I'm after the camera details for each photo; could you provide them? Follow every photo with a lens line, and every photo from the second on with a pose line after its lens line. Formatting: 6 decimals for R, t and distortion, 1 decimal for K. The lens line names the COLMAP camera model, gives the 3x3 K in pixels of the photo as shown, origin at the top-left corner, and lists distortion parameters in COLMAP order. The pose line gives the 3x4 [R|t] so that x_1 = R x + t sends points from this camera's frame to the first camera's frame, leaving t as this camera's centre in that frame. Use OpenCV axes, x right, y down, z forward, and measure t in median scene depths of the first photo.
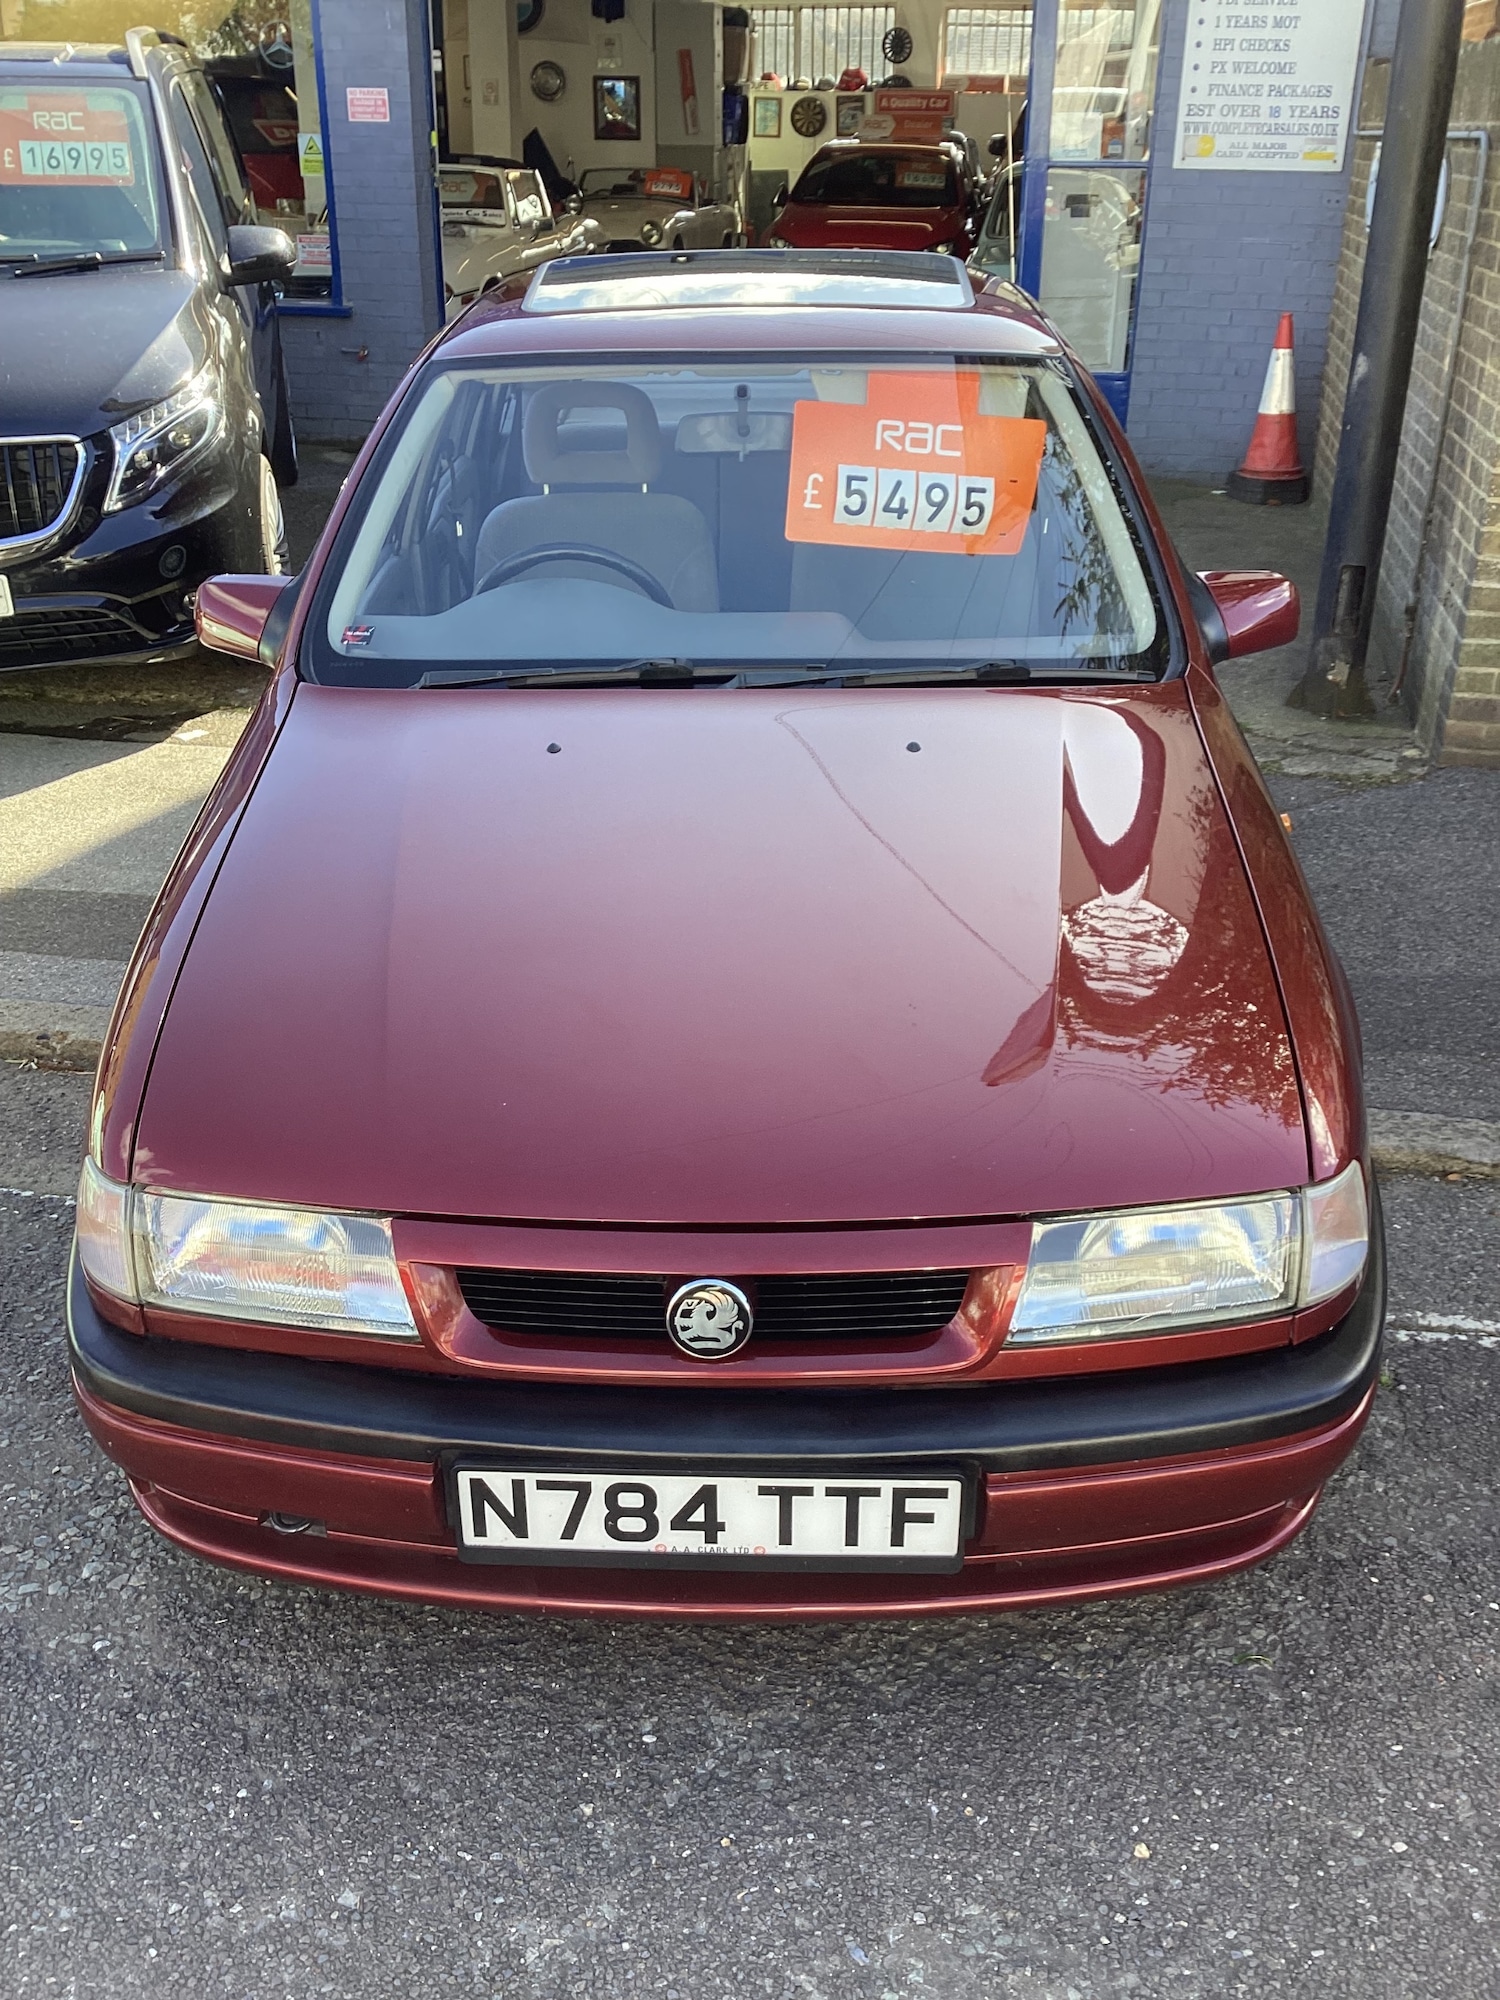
lens RADIAL K [[1733.7, 0, 750.0], [0, 1733.7, 1000.0], [0, 0, 1]] dist [0.068068, -0.127597]
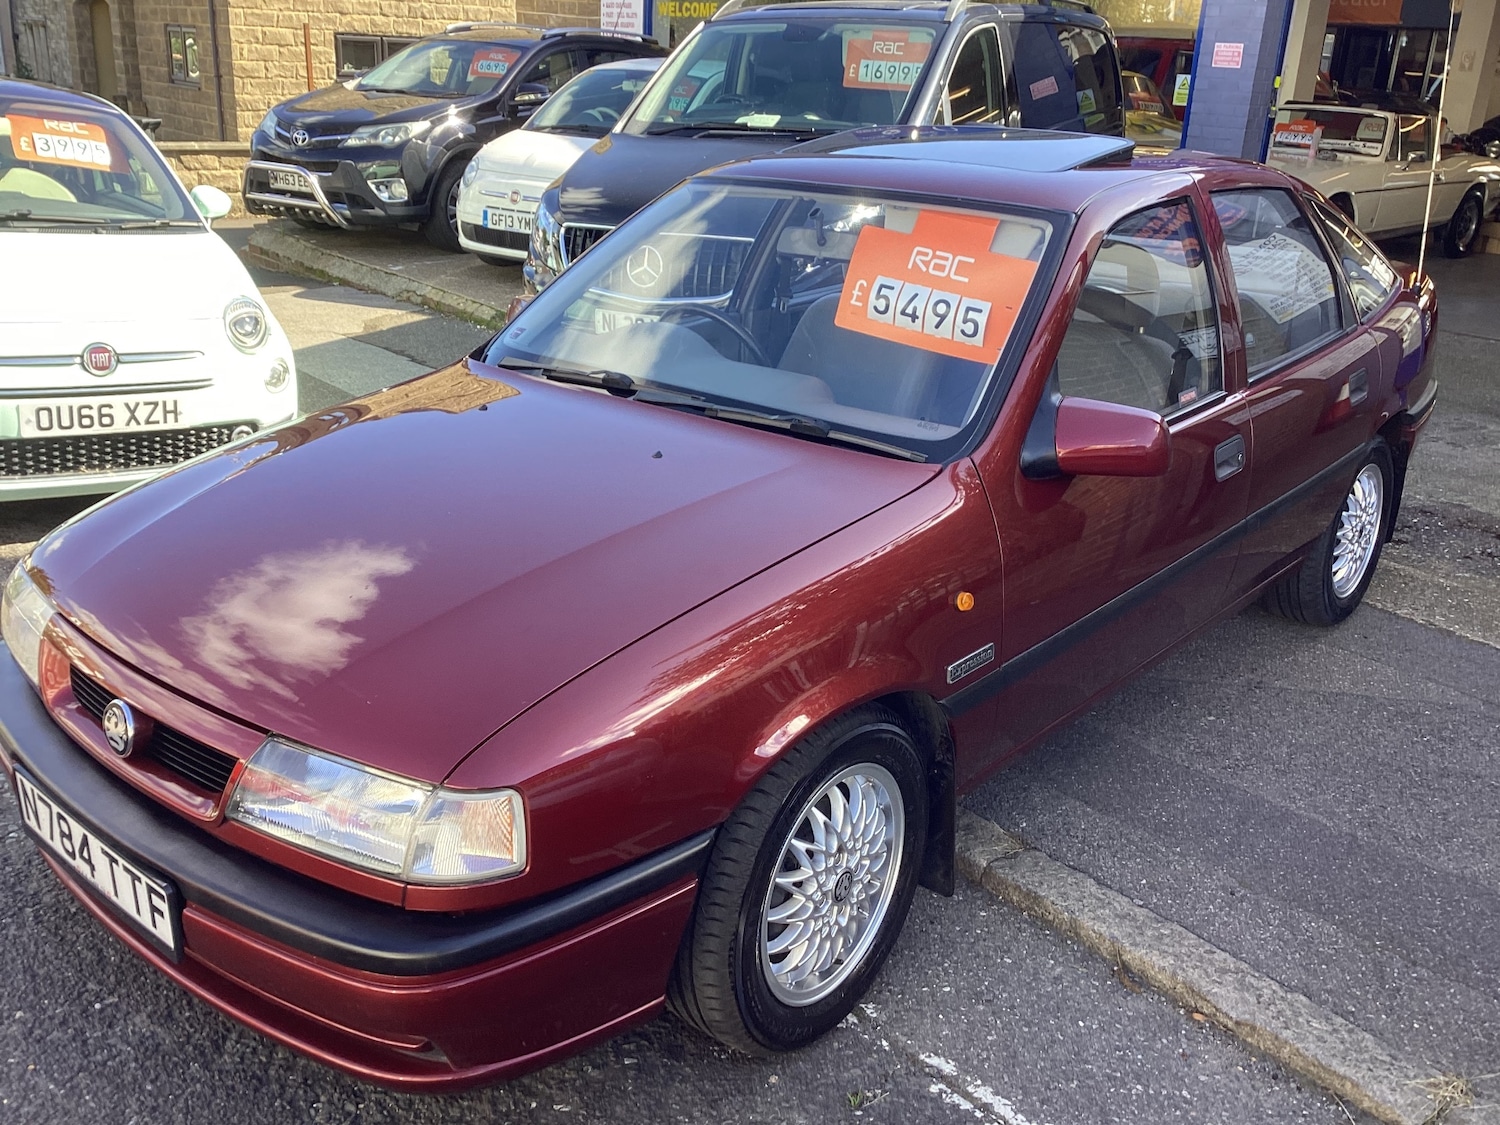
lens RADIAL K [[1300.3, 0, 731.1], [0, 1300.3, 543.0], [0, 0, 1]] dist [0.068068, -0.127597]
pose [[0.786553, 0.242278, -0.568010, 0.564984], [-0.310563, 0.950231, -0.024742, -0.058232], [0.533746, 0.195864, 0.822649, 0.176610]]
